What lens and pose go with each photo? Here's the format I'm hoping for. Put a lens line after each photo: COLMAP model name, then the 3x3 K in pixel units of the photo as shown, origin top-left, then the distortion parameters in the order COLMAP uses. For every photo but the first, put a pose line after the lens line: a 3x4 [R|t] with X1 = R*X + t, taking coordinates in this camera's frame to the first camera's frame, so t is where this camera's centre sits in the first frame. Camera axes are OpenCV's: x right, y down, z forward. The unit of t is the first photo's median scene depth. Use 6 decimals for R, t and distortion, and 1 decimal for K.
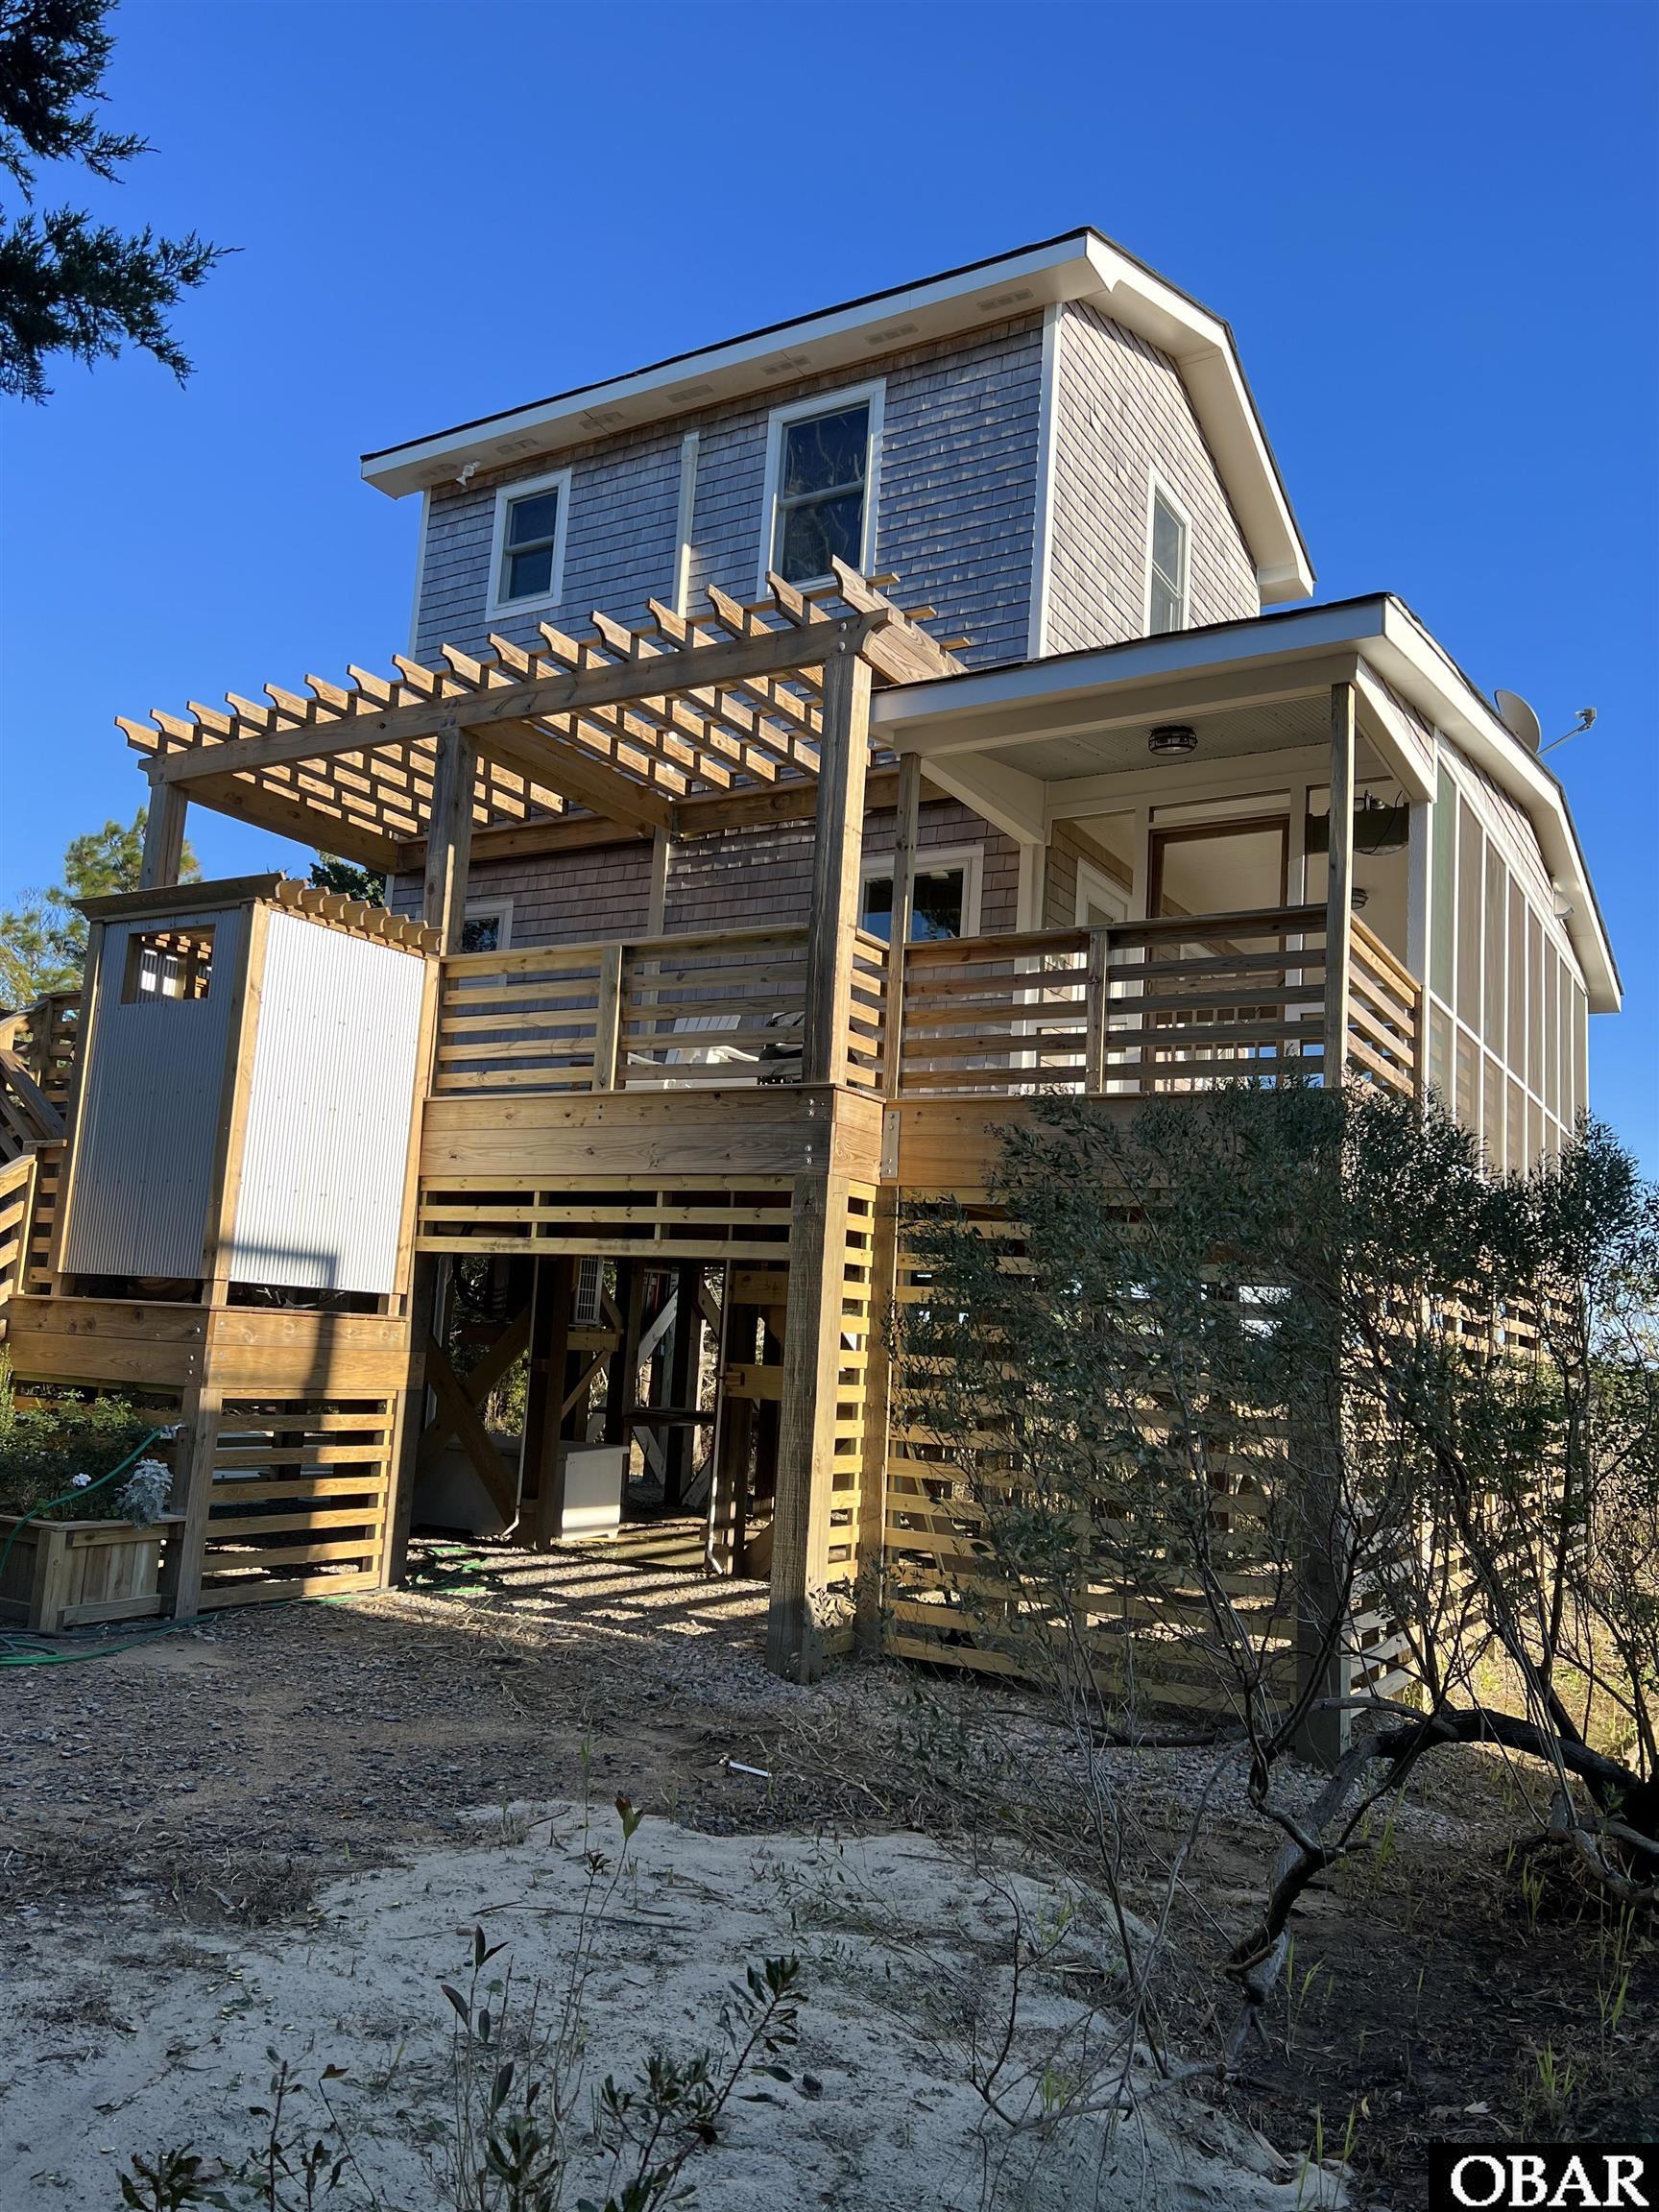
lens RADIAL K [[1664.2, 0, 829.1], [0, 1664.2, 1113.3], [0, 0, 1]] dist [0.056202, -0.077066]
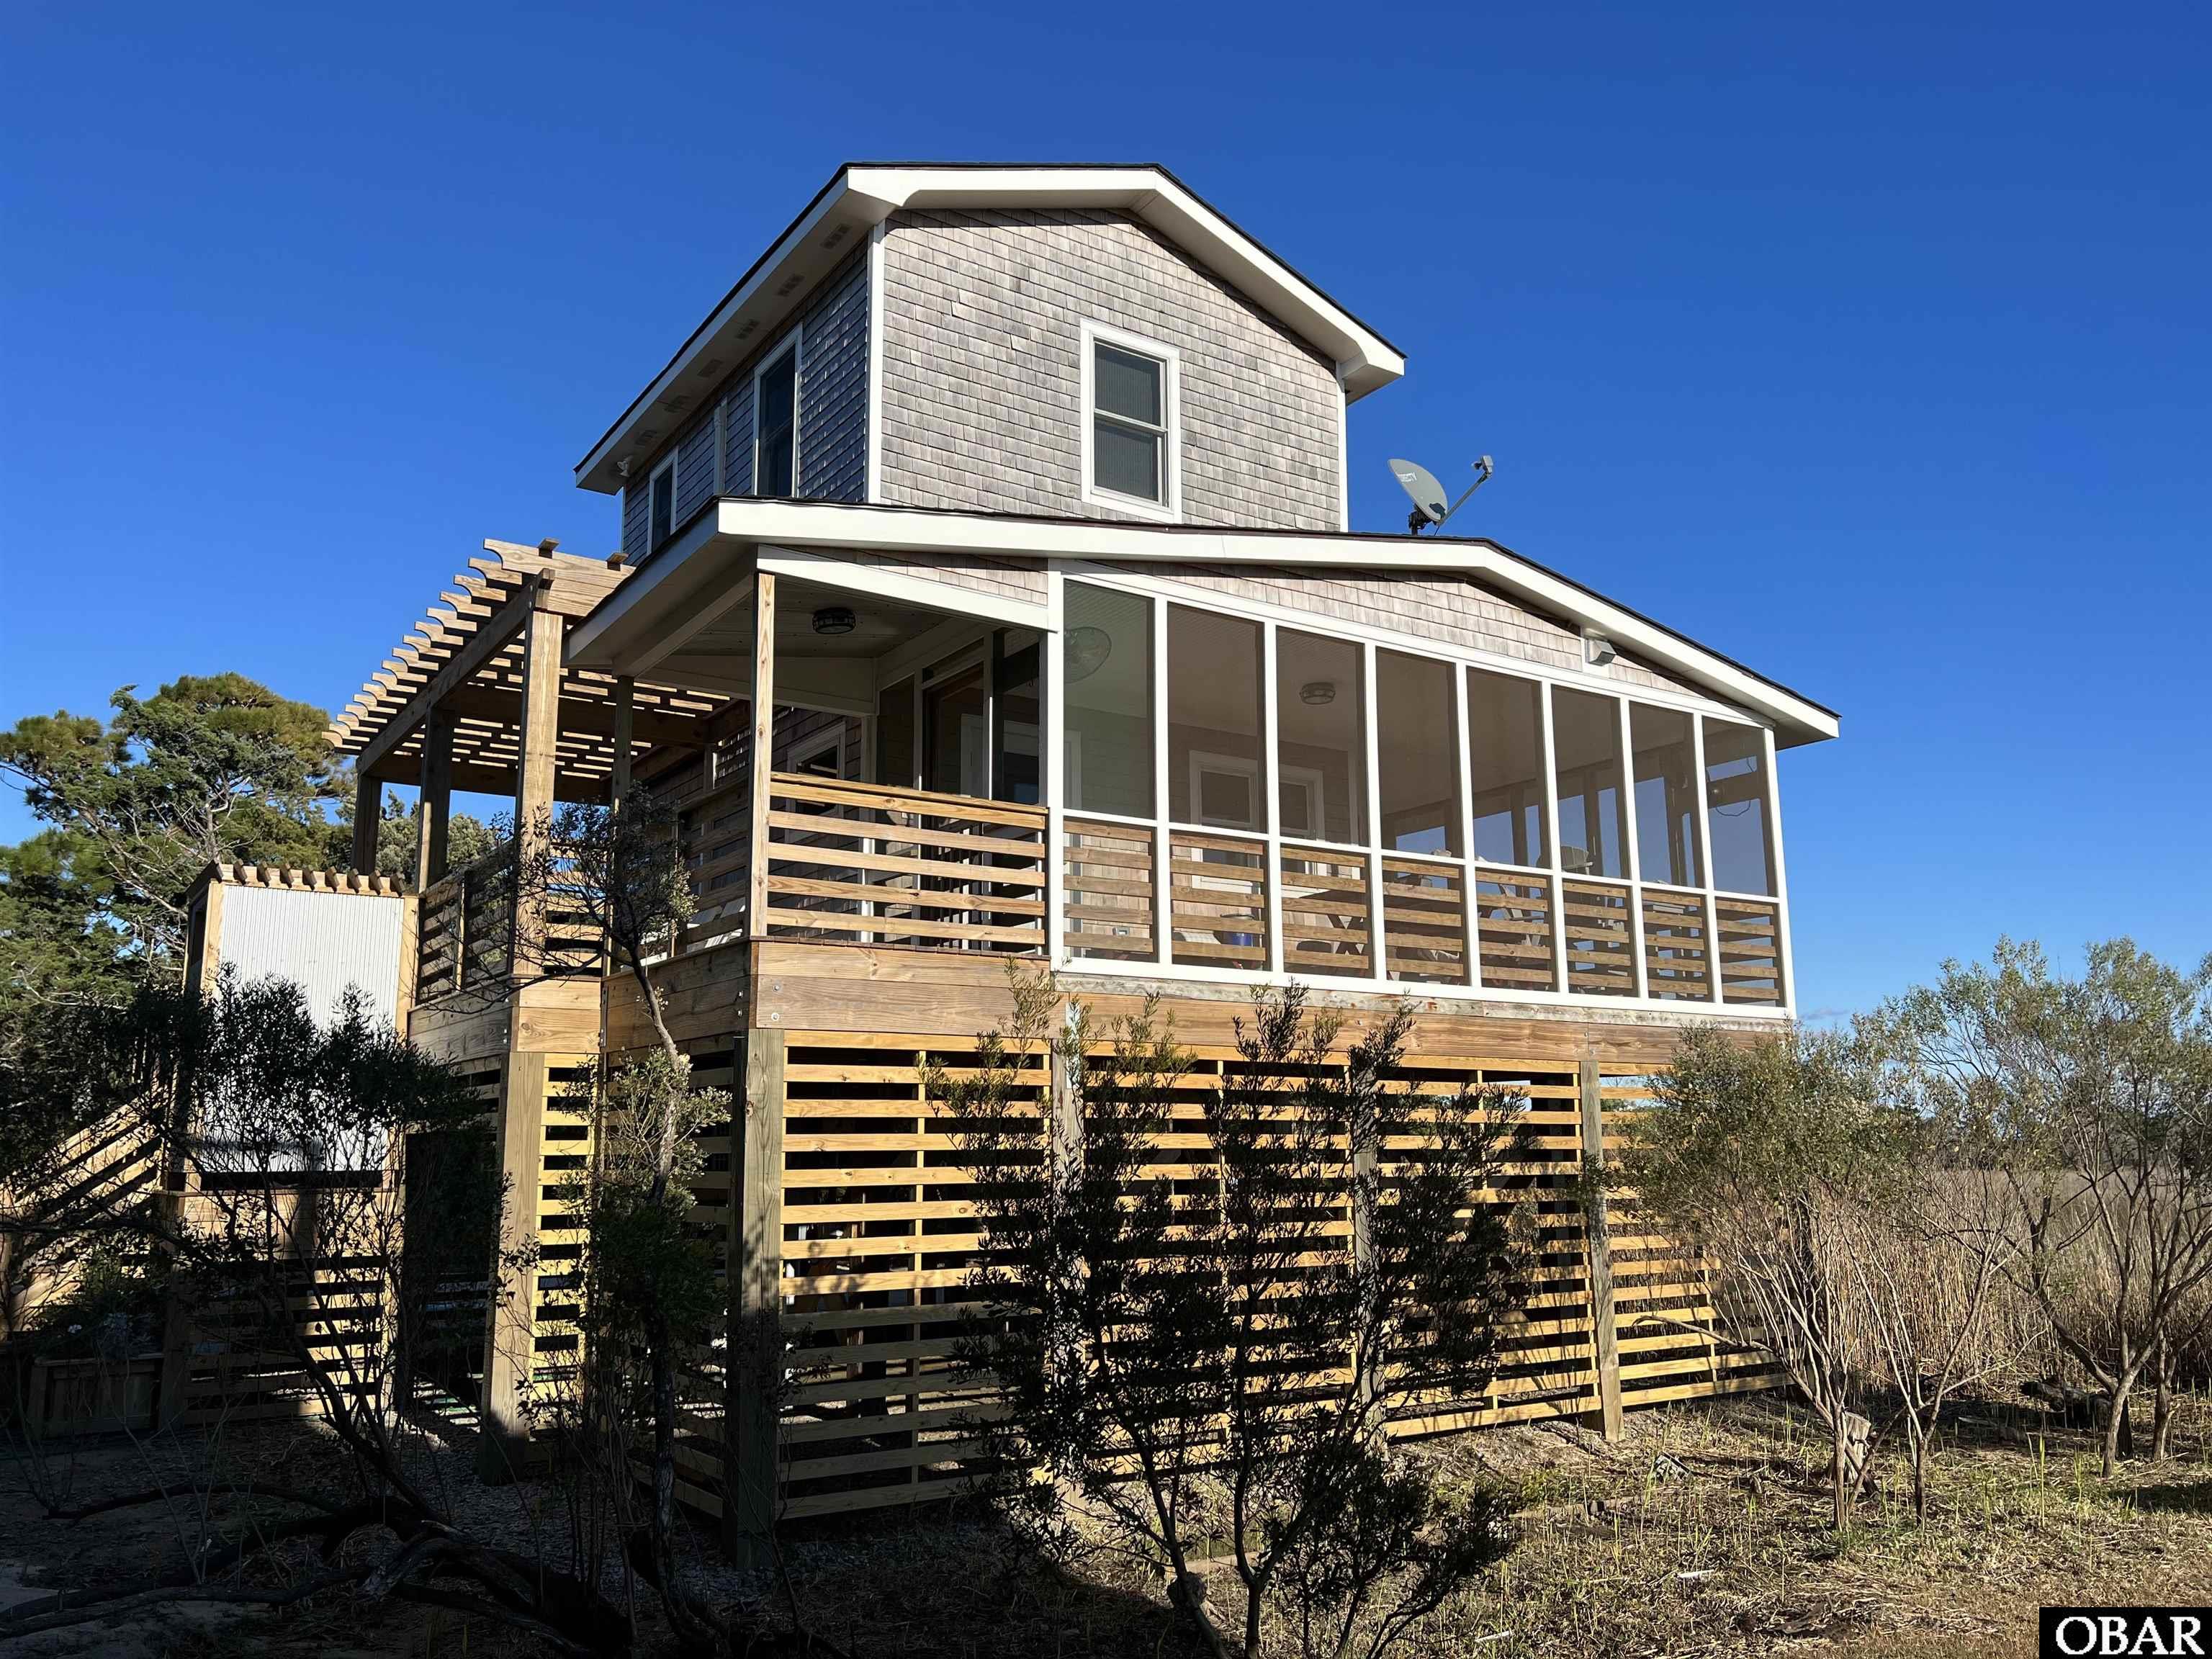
lens RADIAL K [[1664.2, 0, 1109.5], [0, 1664.2, 826.9], [0, 0, 1]] dist [0.056202, -0.077066]
pose [[0.903763, -0.141240, -0.404058, 0.741913], [0.117513, 0.989591, -0.083074, 0.021449], [0.411585, 0.027597, 0.910953, 0.072881]]
